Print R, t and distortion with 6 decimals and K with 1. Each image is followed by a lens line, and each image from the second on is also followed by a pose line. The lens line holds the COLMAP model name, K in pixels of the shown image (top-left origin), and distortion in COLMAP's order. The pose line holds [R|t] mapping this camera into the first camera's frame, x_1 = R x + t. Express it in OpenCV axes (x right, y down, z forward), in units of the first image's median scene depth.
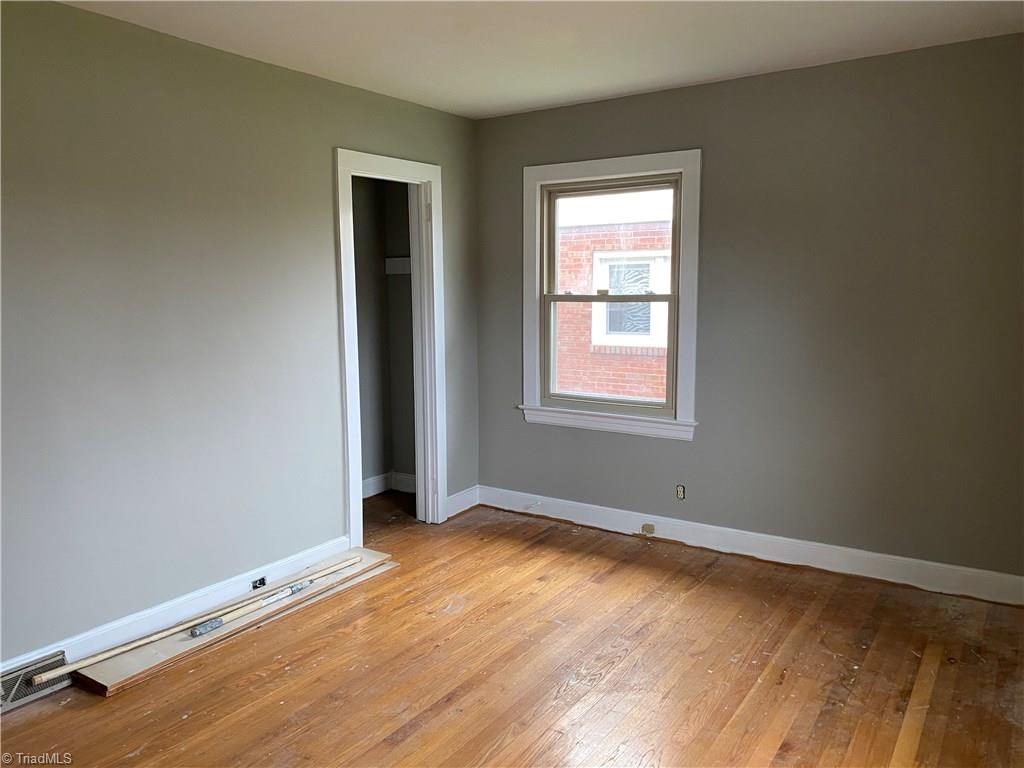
lens RADIAL K [[787.0, 0, 507.2], [0, 787.0, 385.1], [0, 0, 1]] dist [0.028166, 0.004228]
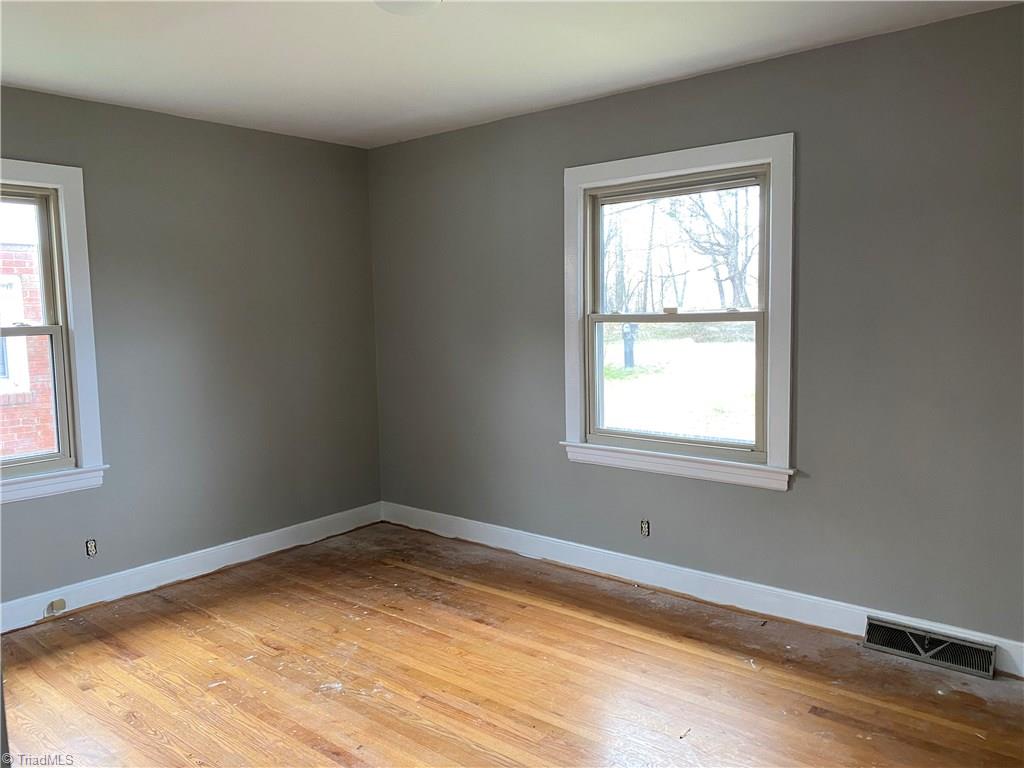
lens RADIAL K [[787.0, 0, 507.6], [0, 787.0, 384.8], [0, 0, 1]] dist [0.028166, 0.004228]
pose [[0.111586, -0.090874, 0.989591, -0.697444], [0.146413, 0.986446, 0.074075, -0.050099], [-0.982910, 0.136624, 0.123378, 0.472985]]
